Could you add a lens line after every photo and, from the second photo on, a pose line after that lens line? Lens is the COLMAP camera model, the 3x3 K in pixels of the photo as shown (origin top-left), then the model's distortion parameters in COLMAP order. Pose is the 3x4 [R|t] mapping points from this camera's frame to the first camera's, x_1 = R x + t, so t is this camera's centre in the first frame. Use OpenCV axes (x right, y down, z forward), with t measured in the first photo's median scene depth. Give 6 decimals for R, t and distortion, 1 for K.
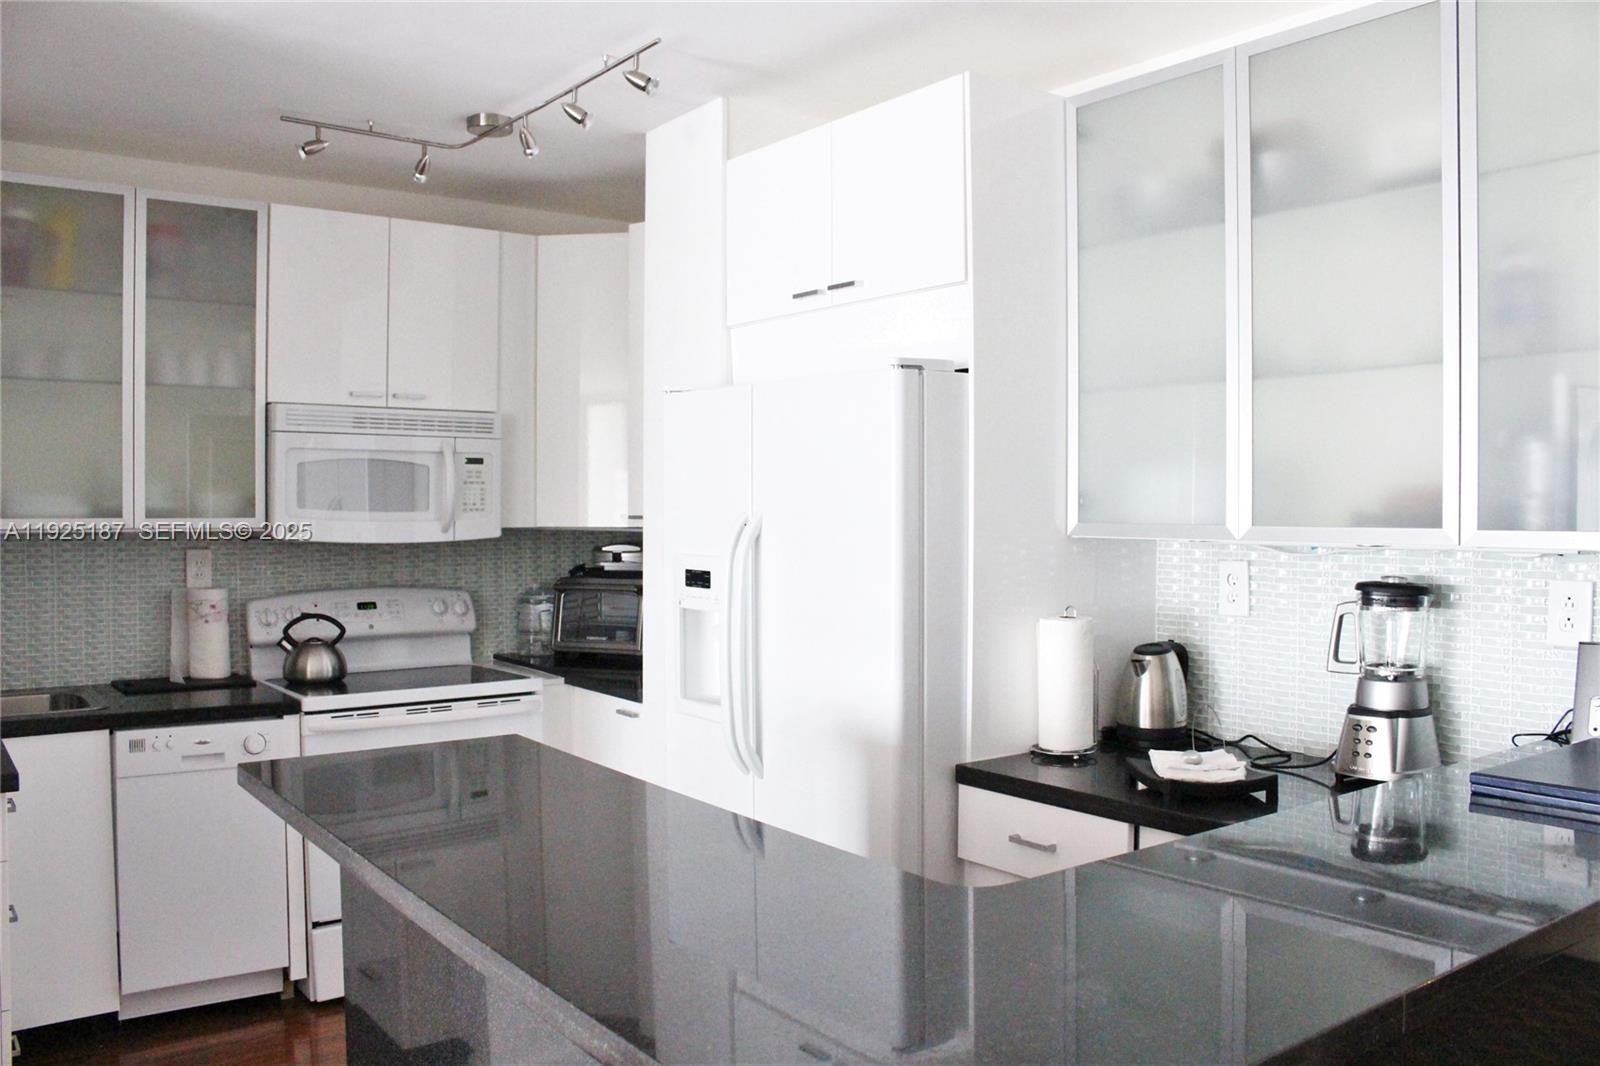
lens RADIAL K [[1321.3, 0, 808.0], [0, 1321.3, 534.2], [0, 0, 1]] dist [-0.130583, 0.079900]
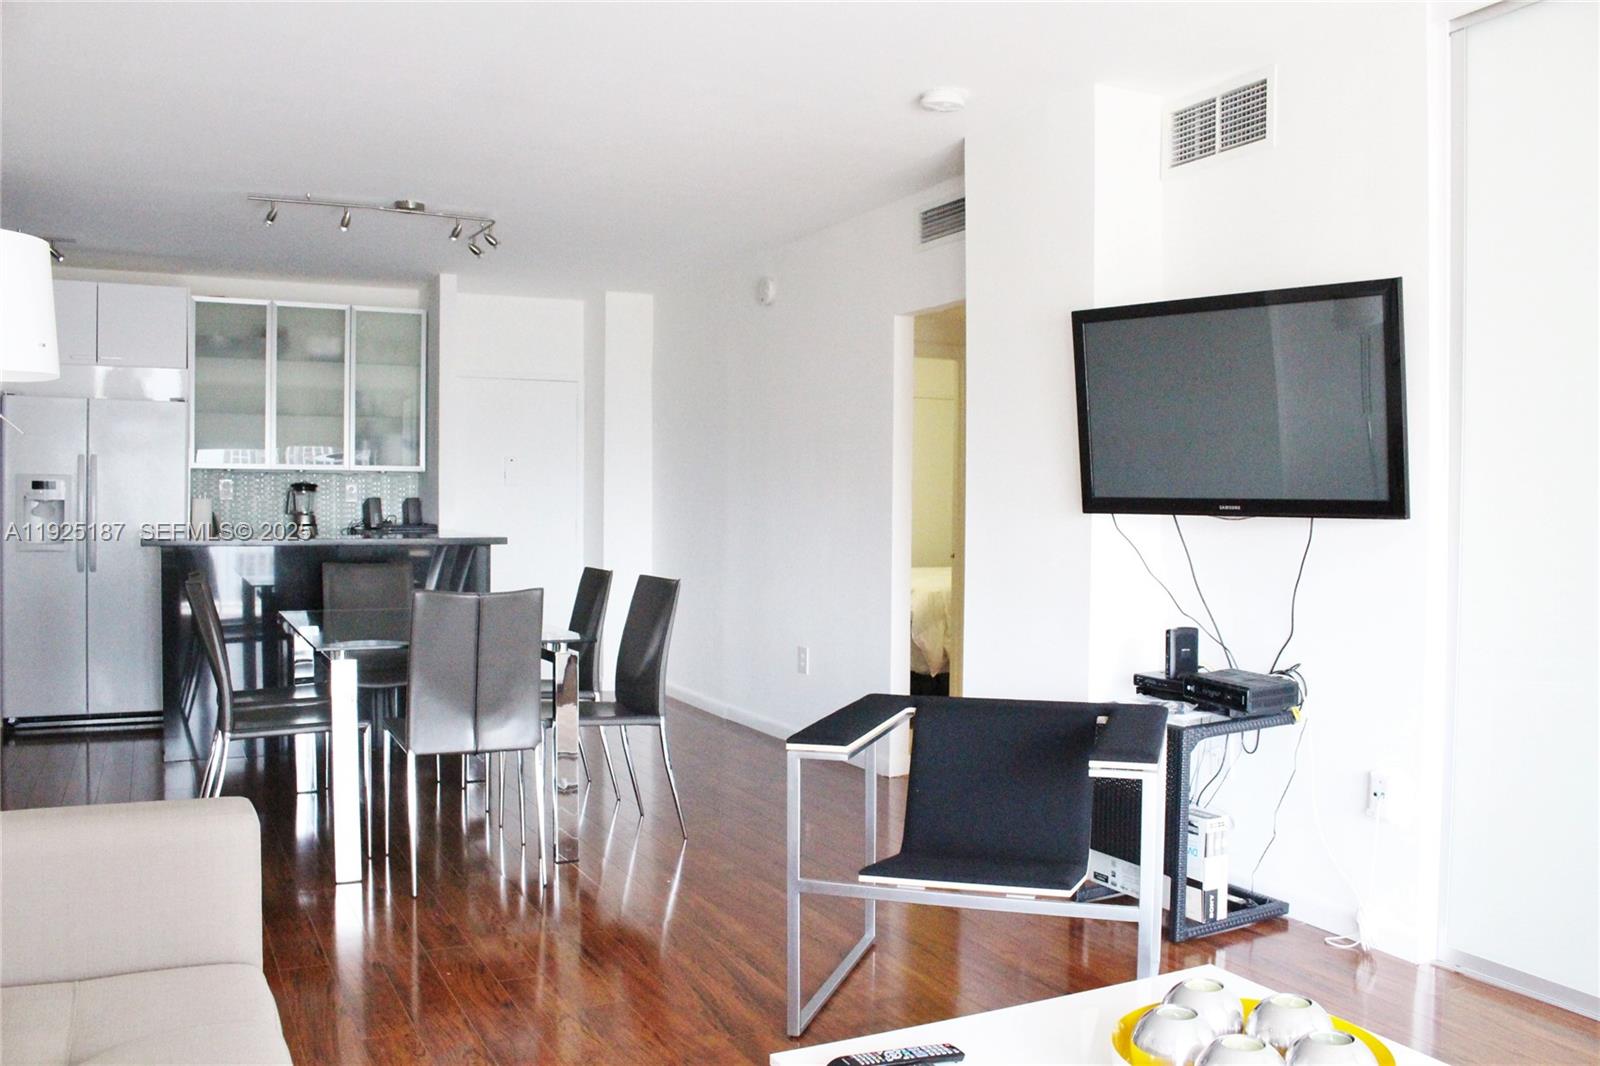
lens RADIAL K [[1321.3, 0, 797.0], [0, 1321.3, 526.1], [0, 0, 1]] dist [-0.130583, 0.079900]
pose [[0.177220, -0.012261, 0.984095, -1.883541], [0.019728, 0.999766, 0.008903, 0.105877], [-0.983973, 0.017837, 0.177421, -0.556412]]
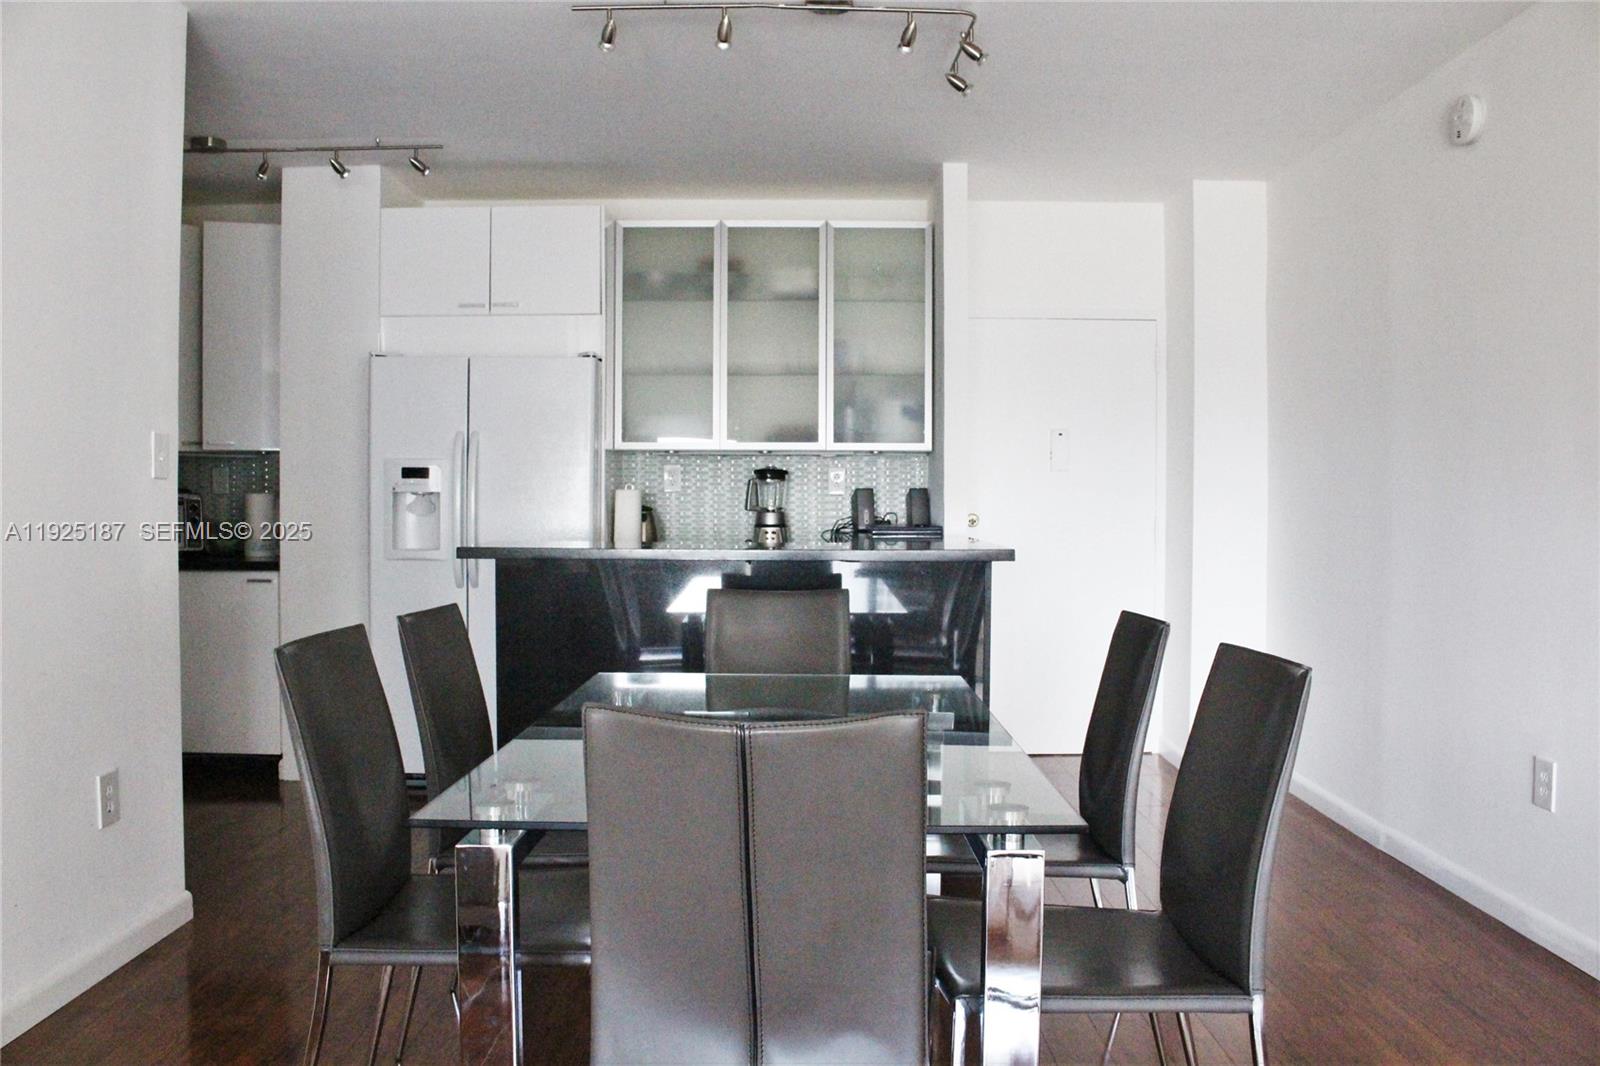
lens RADIAL K [[1321.3, 0, 803.1], [0, 1321.3, 534.3], [0, 0, 1]] dist [-0.130583, 0.079900]
pose [[0.597033, -0.018055, 0.802013, -1.083317], [0.017882, 0.999798, 0.009196, 0.103199], [-0.802017, 0.008851, 0.597235, -0.338058]]
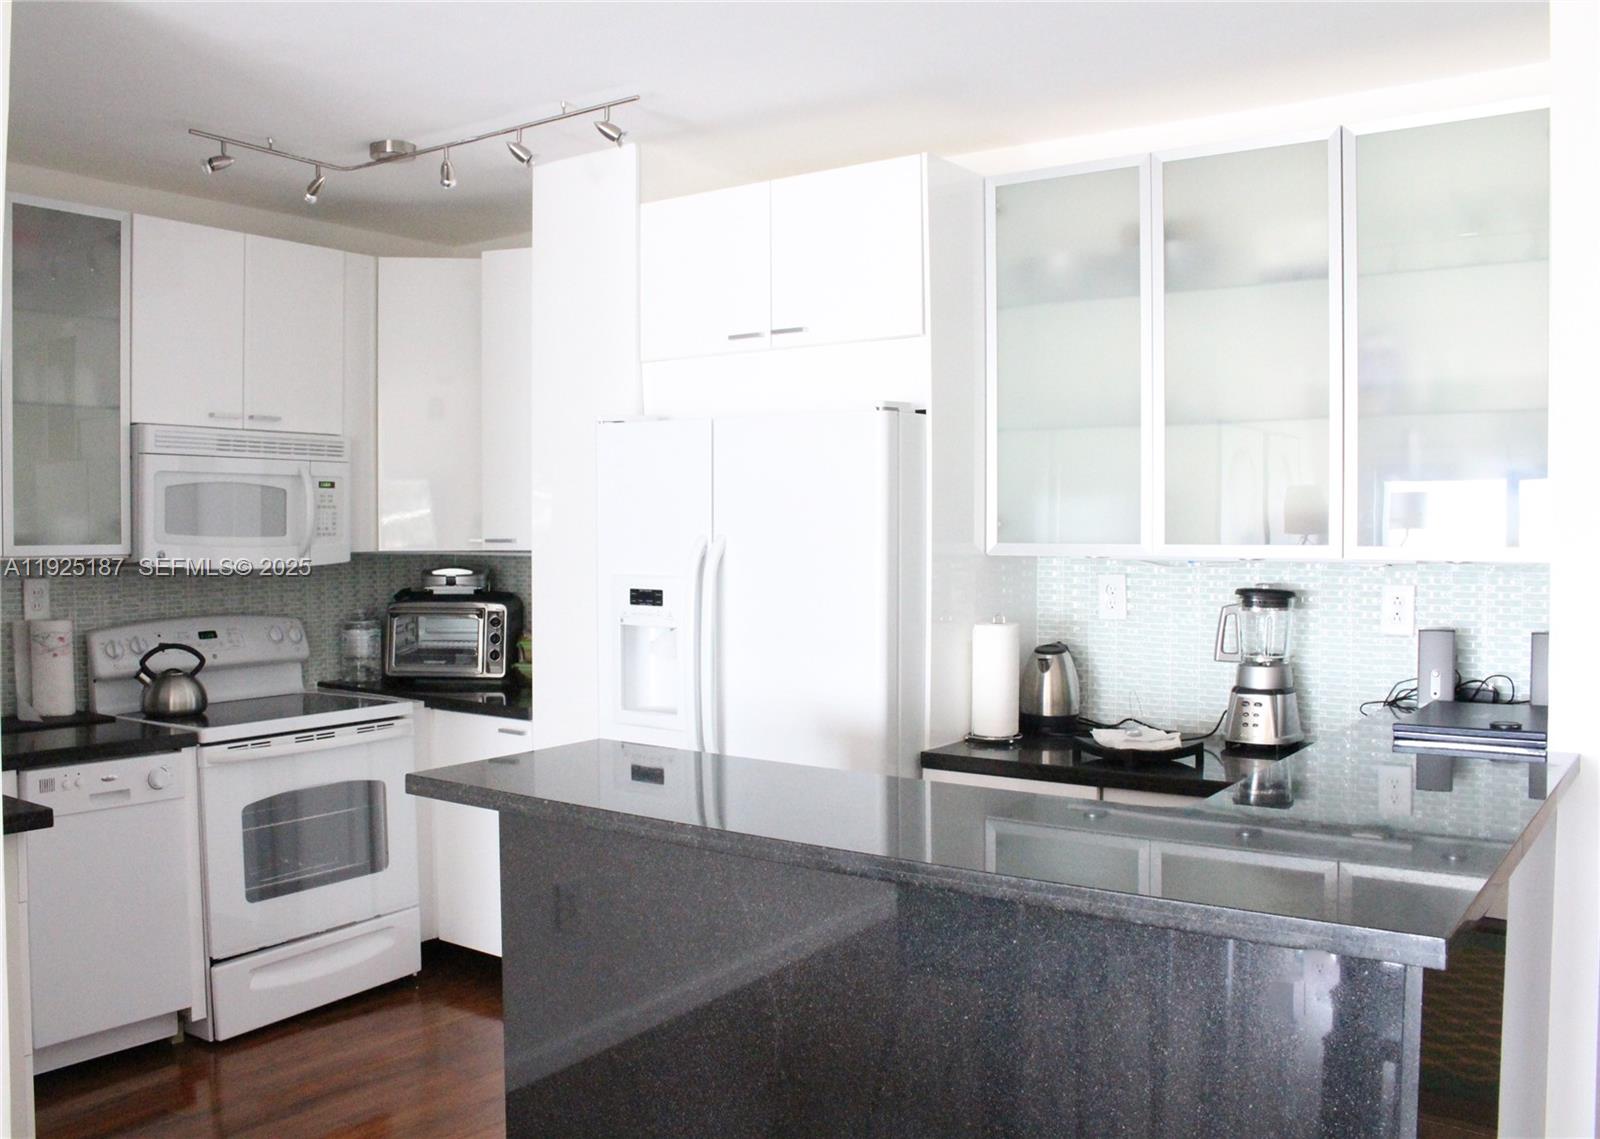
lens RADIAL K [[1381.8, 0, 783.8], [0, 1381.8, 565.2], [0, 0, 1]] dist [-0.112209, 0.022768]
pose [[0.955967, -0.011107, 0.293262, -0.305756], [0.009515, 0.999931, 0.006854, 0.000955], [-0.293318, -0.003761, 0.956007, -0.108143]]
